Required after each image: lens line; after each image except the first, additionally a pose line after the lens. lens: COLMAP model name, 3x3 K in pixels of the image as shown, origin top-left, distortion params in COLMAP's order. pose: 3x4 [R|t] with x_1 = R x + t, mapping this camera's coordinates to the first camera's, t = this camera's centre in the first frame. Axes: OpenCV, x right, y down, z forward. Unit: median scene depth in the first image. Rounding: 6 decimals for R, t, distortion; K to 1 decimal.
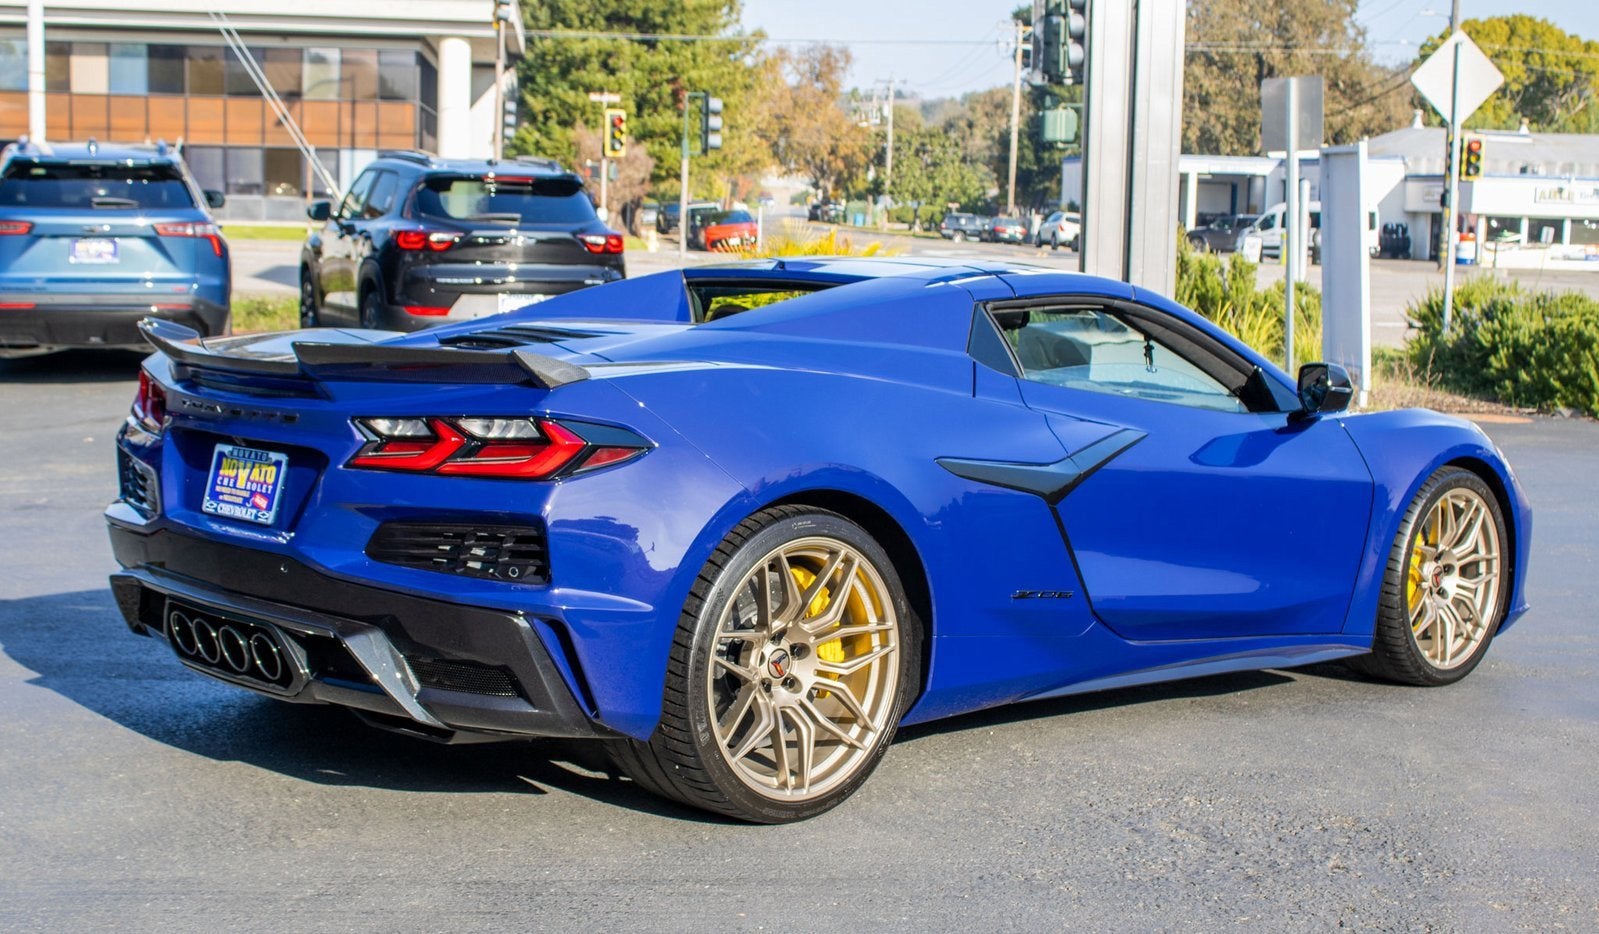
lens RADIAL K [[2184.4, 0, 761.9], [0, 2184.4, 497.6], [0, 0, 1]] dist [-0.067290, 0.094070]
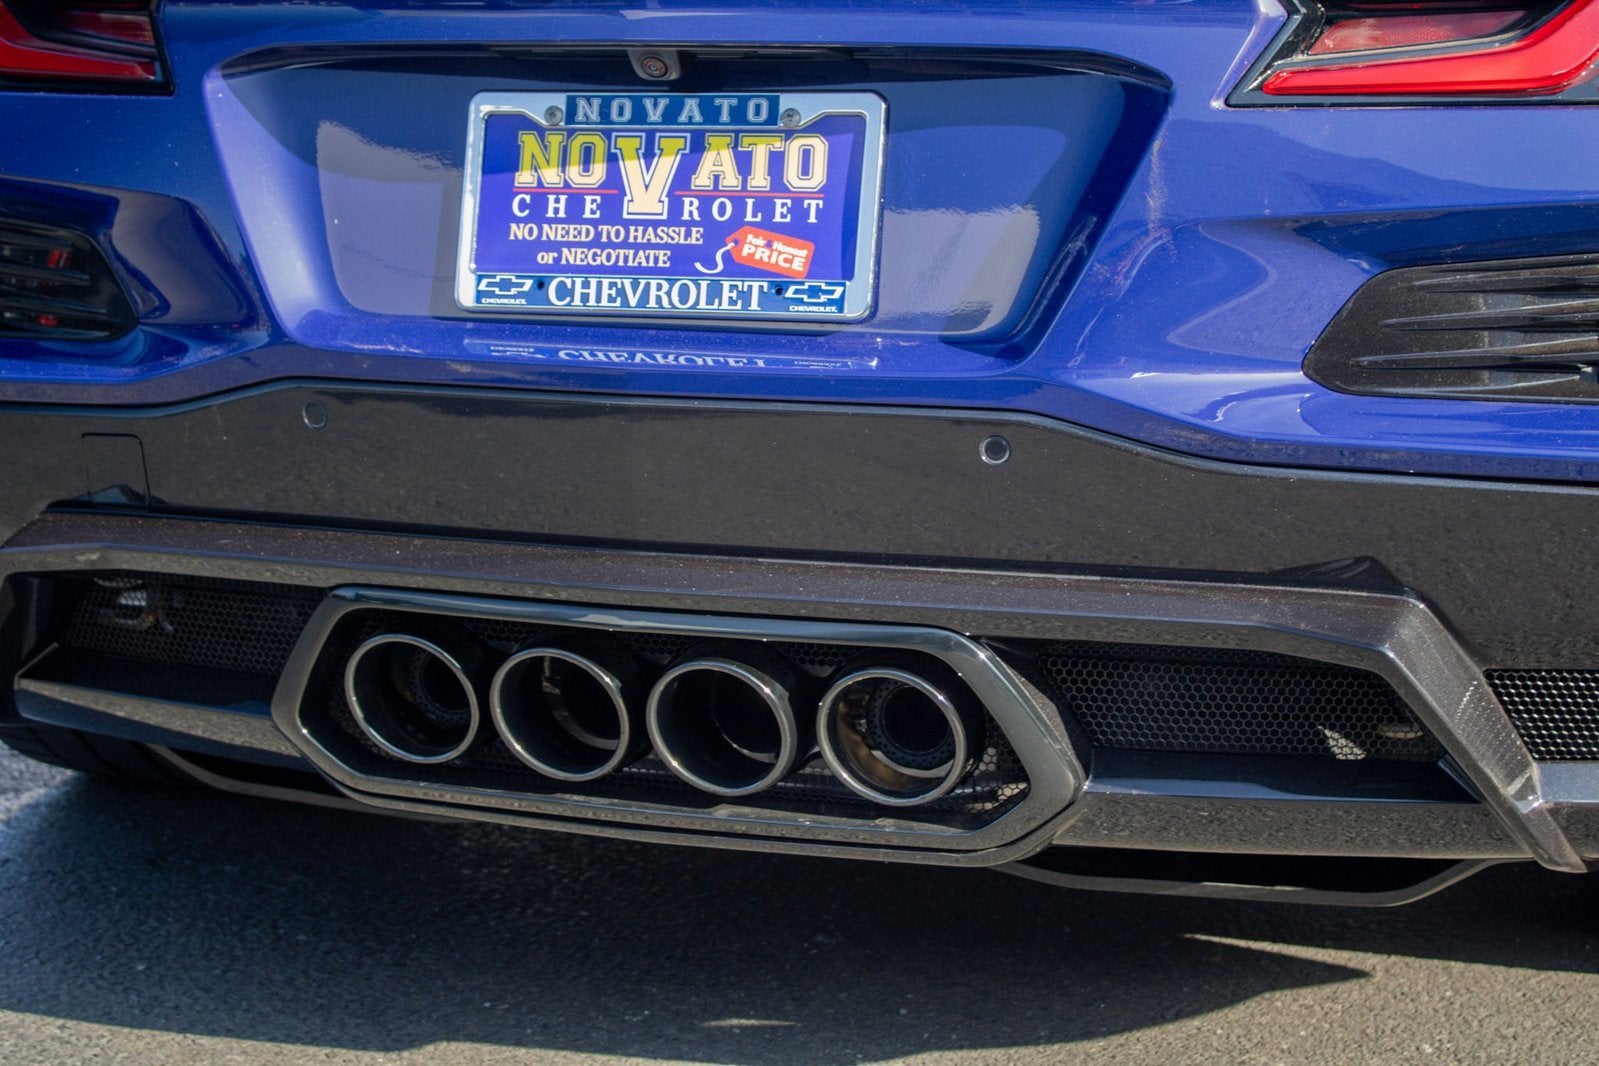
lens RADIAL K [[2557.9, 0, 799.5], [0, 2557.9, 533.0], [0, 0, 1]] dist [-0.008666, -0.001701]
pose [[0.878958, -0.112974, 0.463324, -0.114045], [0.078073, 0.992516, 0.093897, 0.002164], [-0.470464, -0.046358, 0.881200, 0.191736]]
